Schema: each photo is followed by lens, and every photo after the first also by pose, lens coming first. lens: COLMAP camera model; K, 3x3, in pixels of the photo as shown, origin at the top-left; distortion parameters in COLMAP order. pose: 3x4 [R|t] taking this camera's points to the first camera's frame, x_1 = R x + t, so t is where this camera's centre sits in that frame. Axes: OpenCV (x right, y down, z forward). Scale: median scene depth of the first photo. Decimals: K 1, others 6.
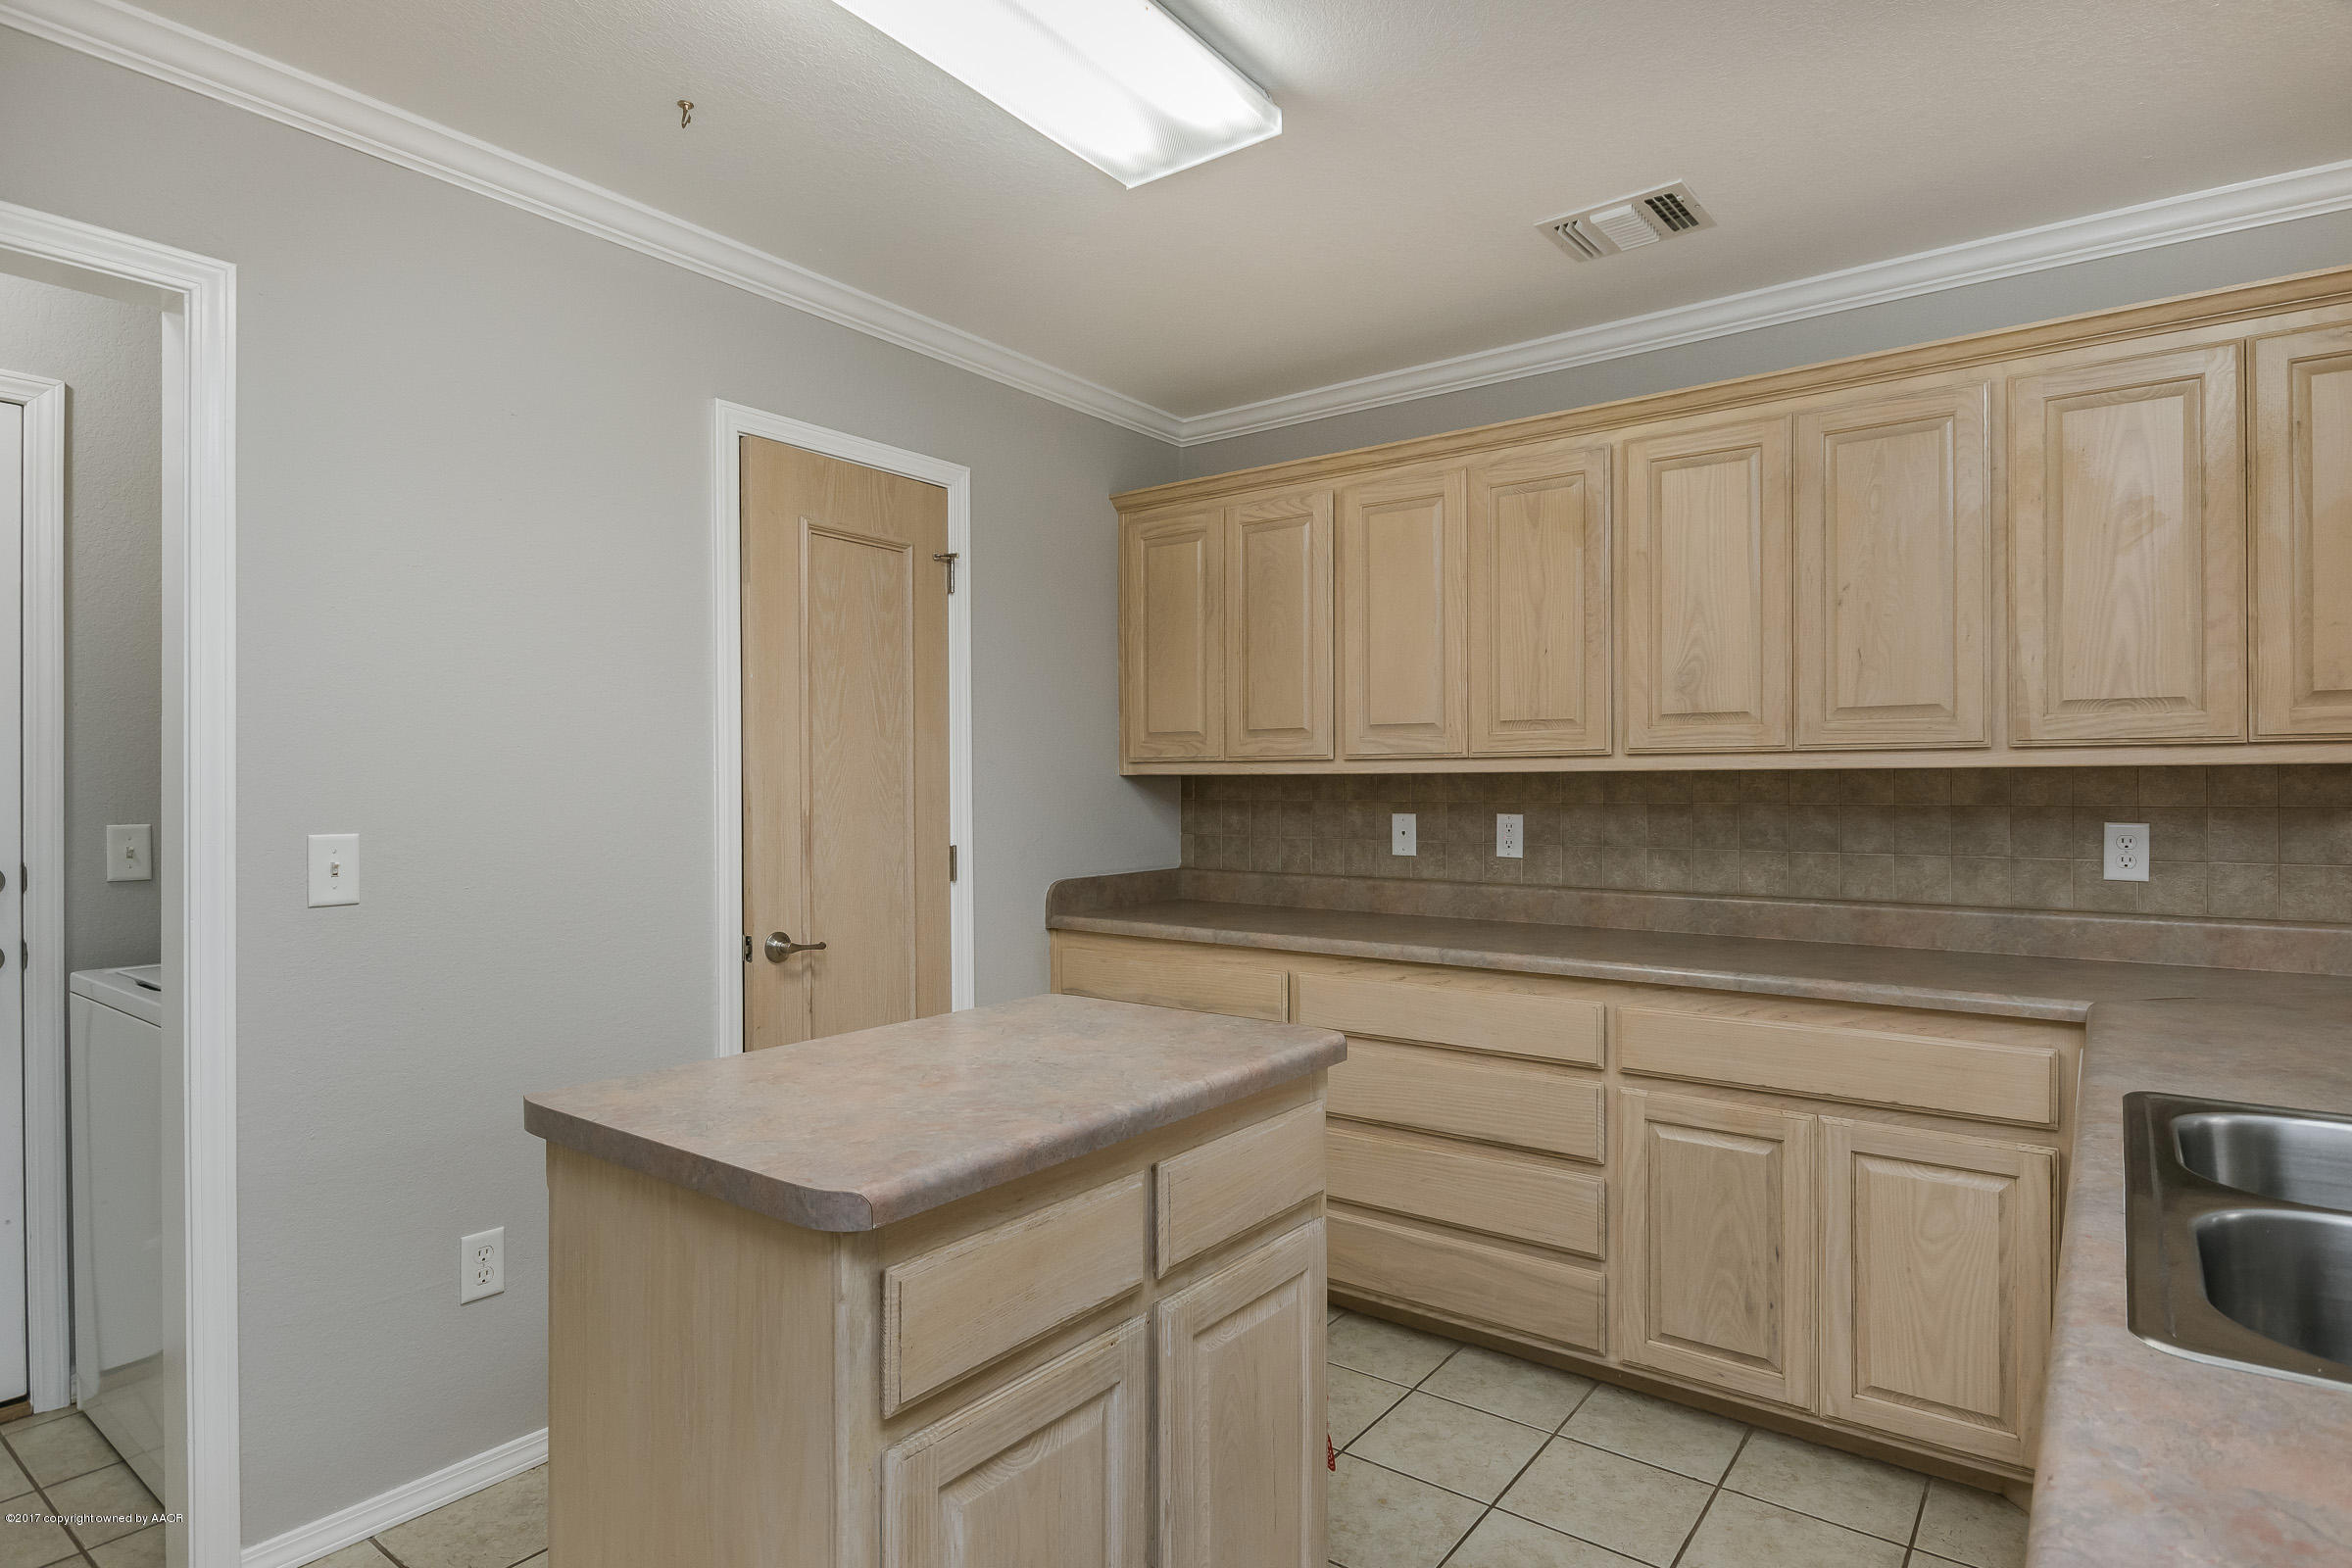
lens RADIAL K [[1229.6, 0, 1186.0], [0, 1229.6, 786.3], [0, 0, 1]] dist [-0.004644, -0.000377]
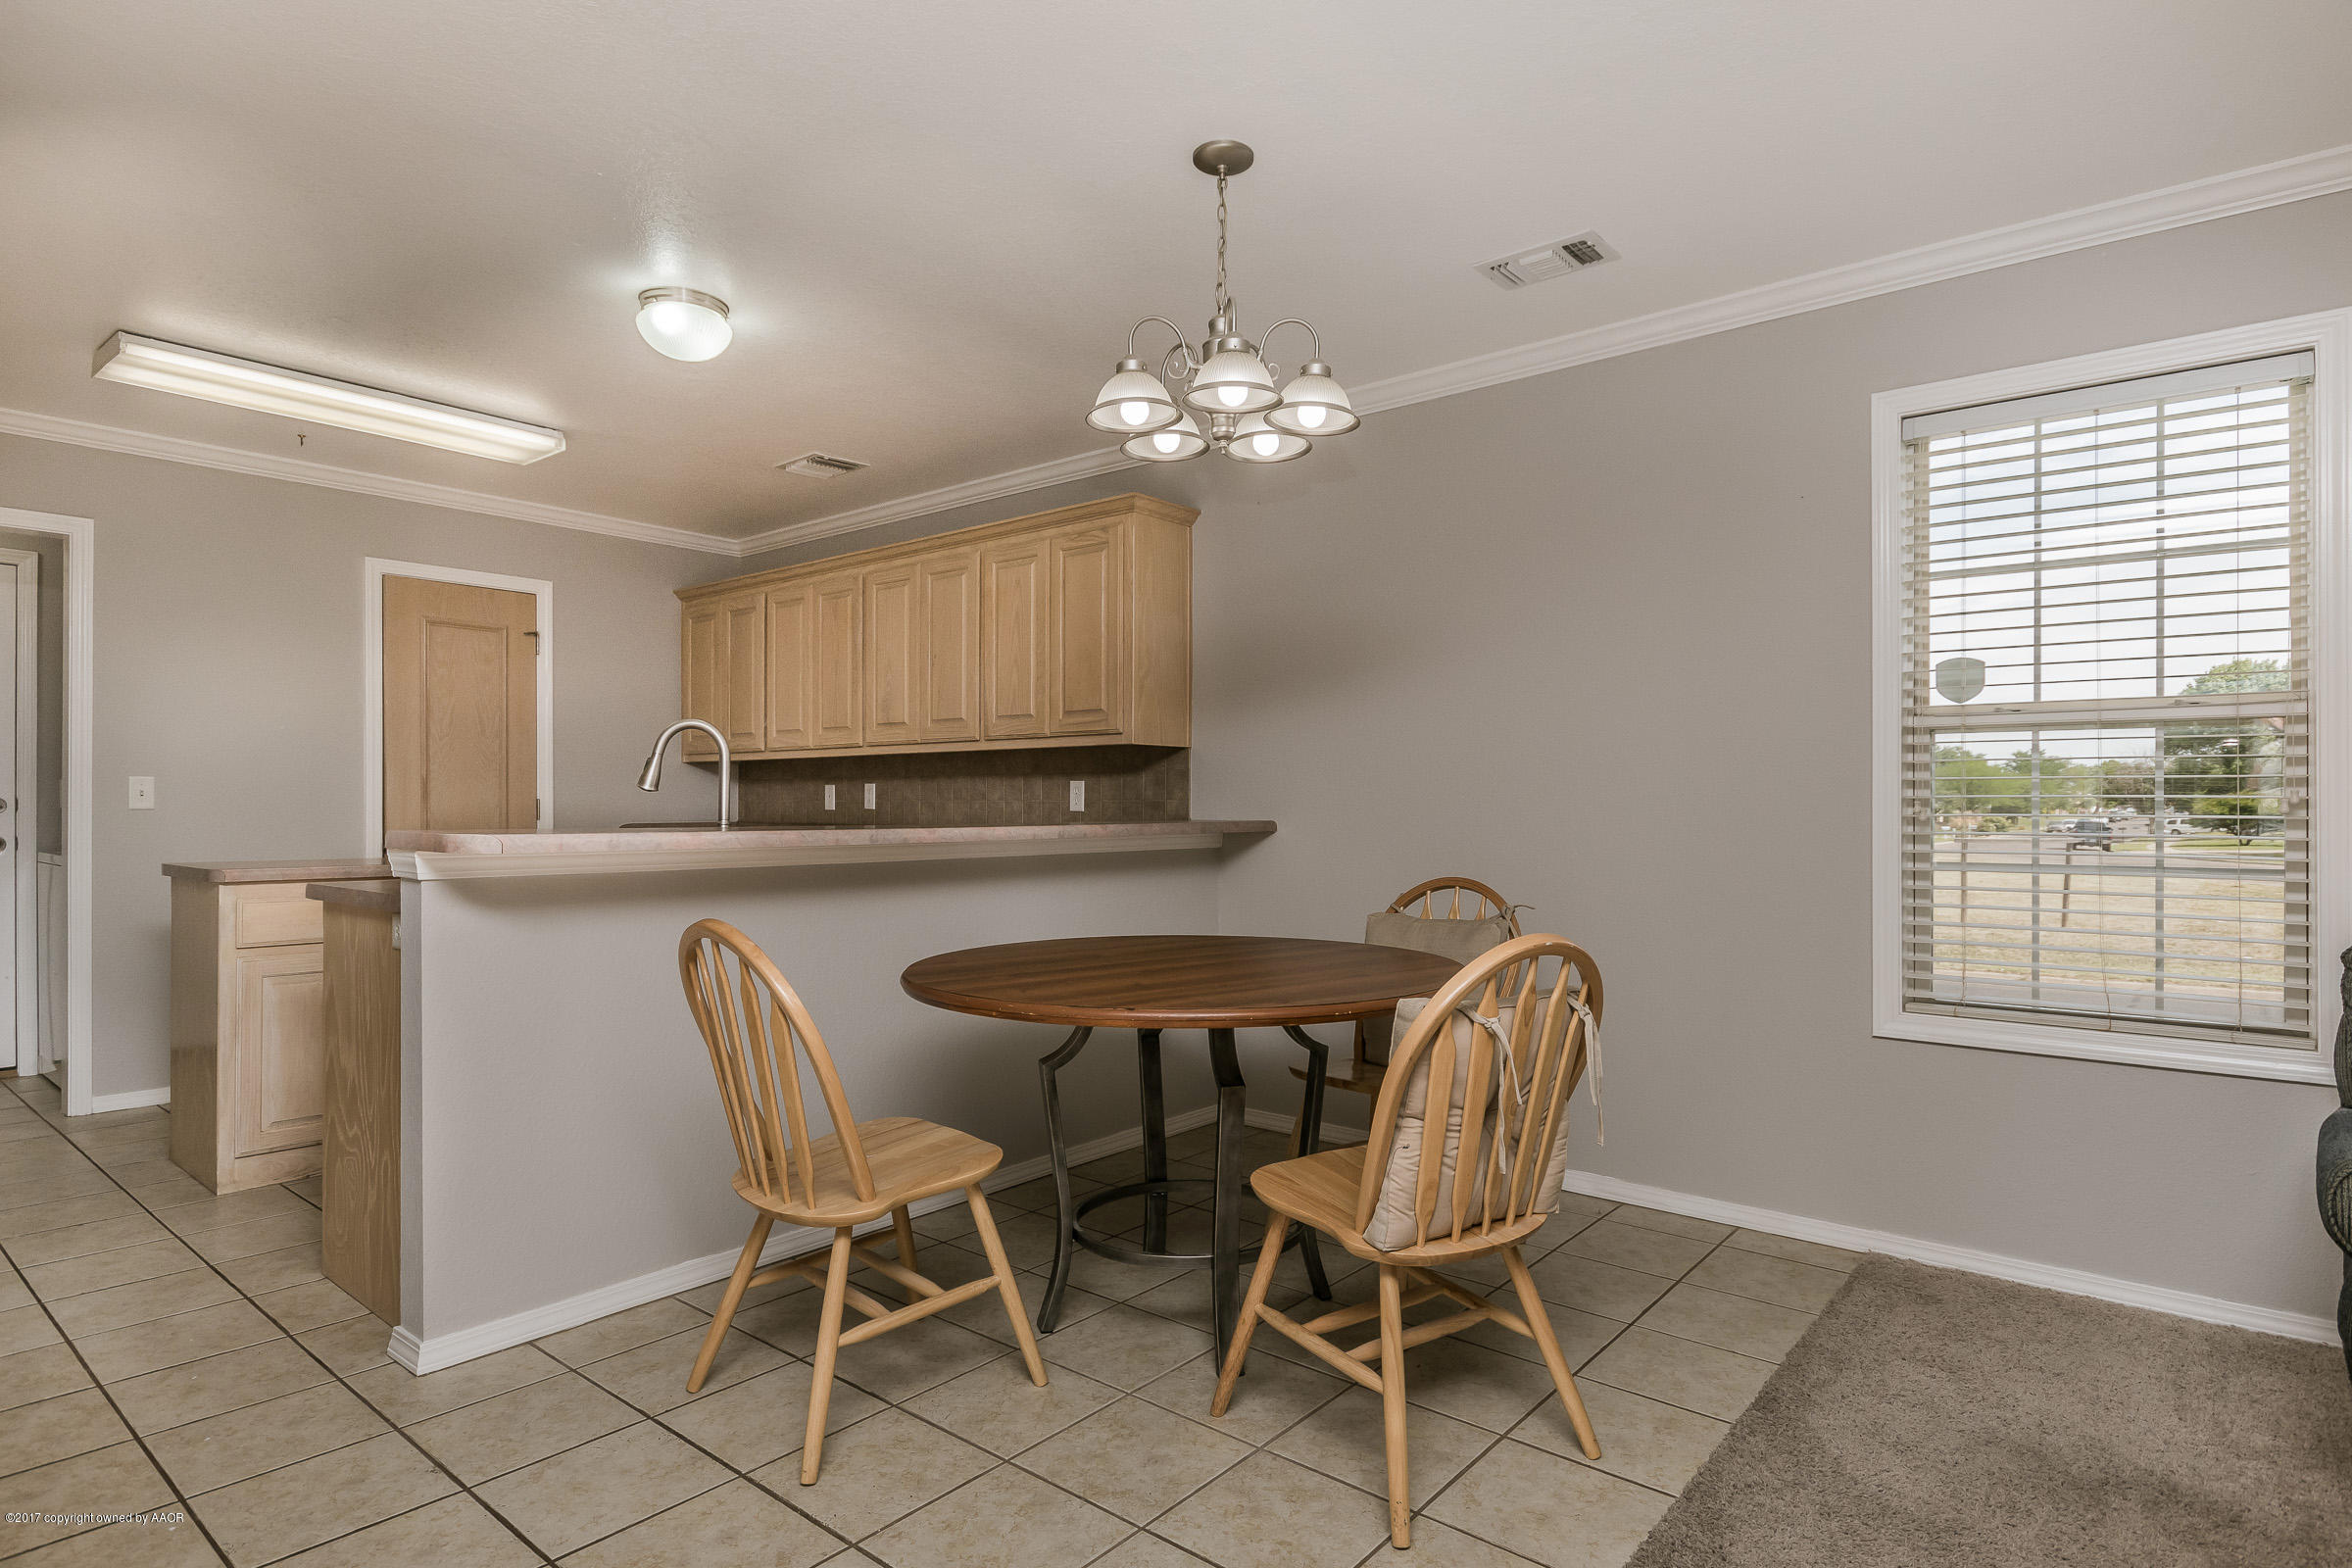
lens RADIAL K [[1229.6, 0, 1183.2], [0, 1229.6, 797.8], [0, 0, 1]] dist [-0.004644, -0.000377]
pose [[0.999105, 0.002885, -0.042205, 0.916056], [-0.002956, 0.999994, -0.001624, 0.053816], [0.042200, 0.001748, 0.999108, -0.806380]]
